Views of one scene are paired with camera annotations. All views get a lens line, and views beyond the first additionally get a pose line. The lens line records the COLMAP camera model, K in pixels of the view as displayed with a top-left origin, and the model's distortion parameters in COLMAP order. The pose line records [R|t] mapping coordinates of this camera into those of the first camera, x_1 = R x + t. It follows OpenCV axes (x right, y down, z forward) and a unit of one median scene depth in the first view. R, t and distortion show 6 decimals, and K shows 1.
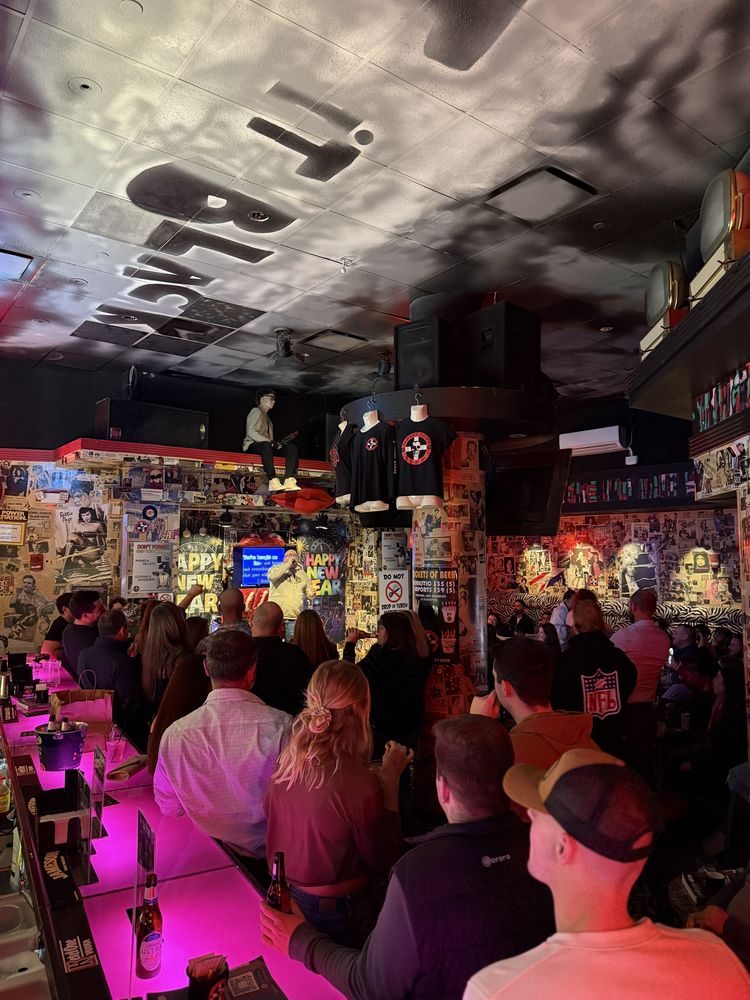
lens RADIAL K [[709.9, 0, 378.3], [0, 709.9, 502.8], [0, 0, 1]] dist [0.019925, -0.029635]
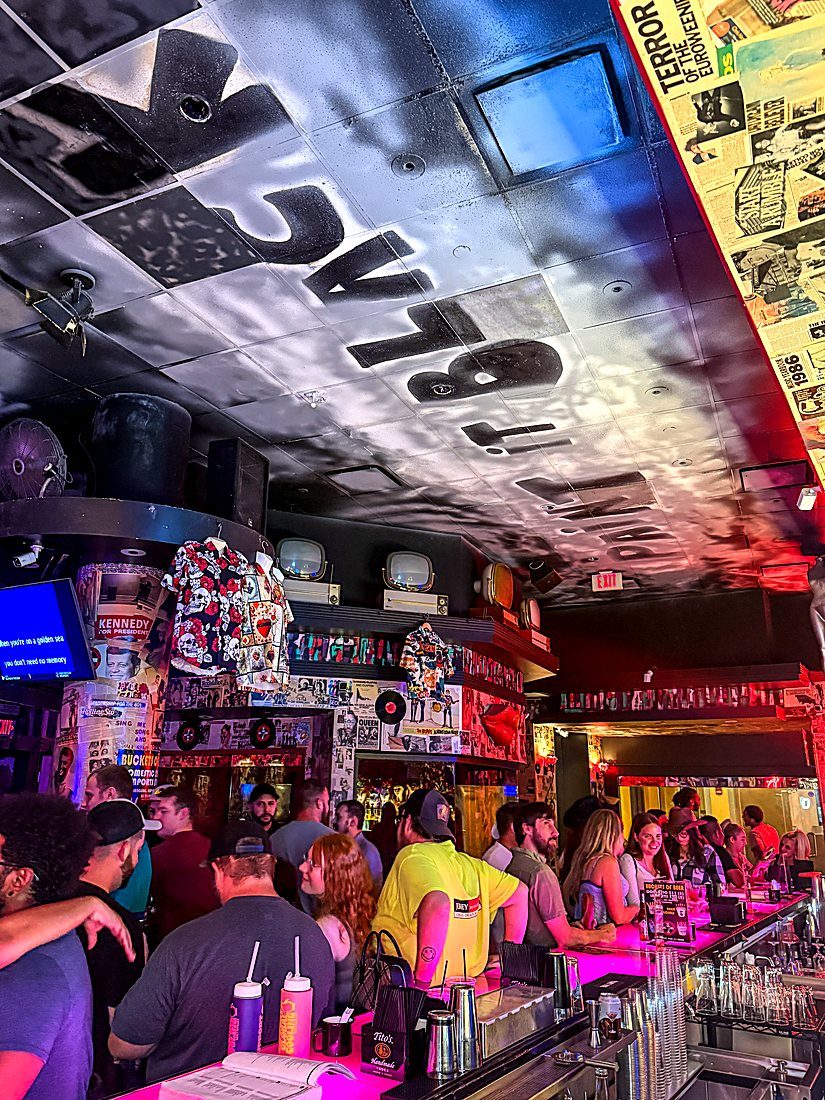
lens RADIAL K [[780.9, 0, 416.0], [0, 780.9, 547.2], [0, 0, 1]] dist [0.019925, -0.029635]
pose [[-0.457262, 0.251679, 0.852977, -0.490780], [-0.084086, 0.942589, -0.323197, 0.079981], [-0.885348, -0.219508, -0.409847, 0.680255]]
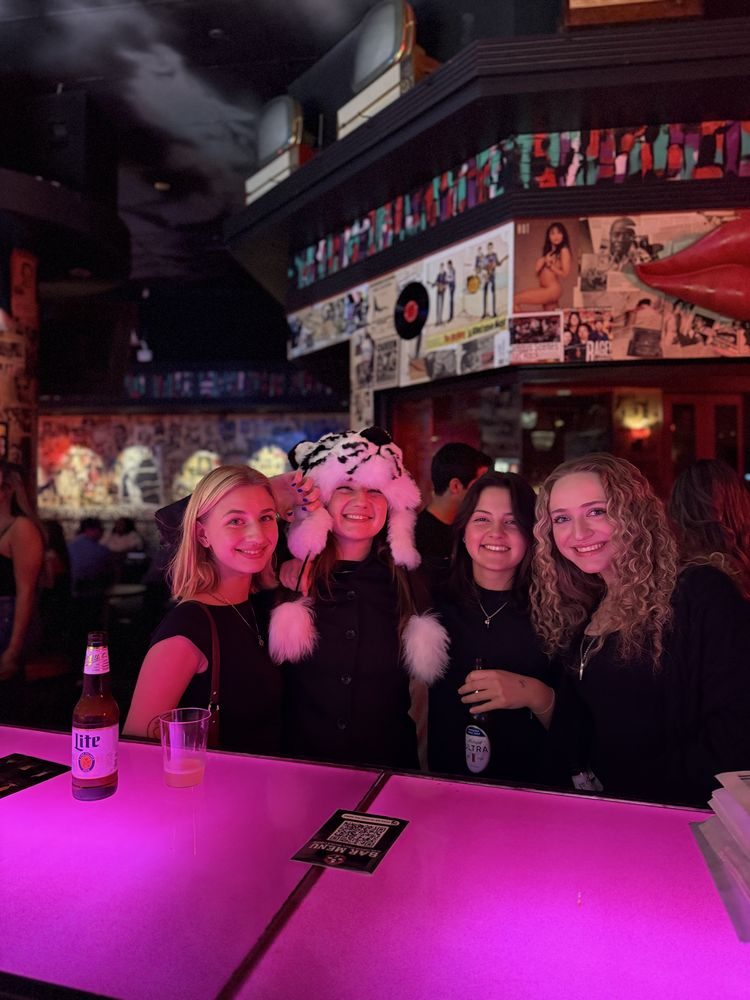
lens RADIAL K [[709.9, 0, 376.4], [0, 709.9, 500.5], [0, 0, 1]] dist [0.019925, -0.029635]
pose [[0.722206, -0.004414, 0.691664, -0.081252], [-0.045907, 0.997469, 0.054299, 0.067756], [-0.690153, -0.070967, 0.720175, 0.083274]]
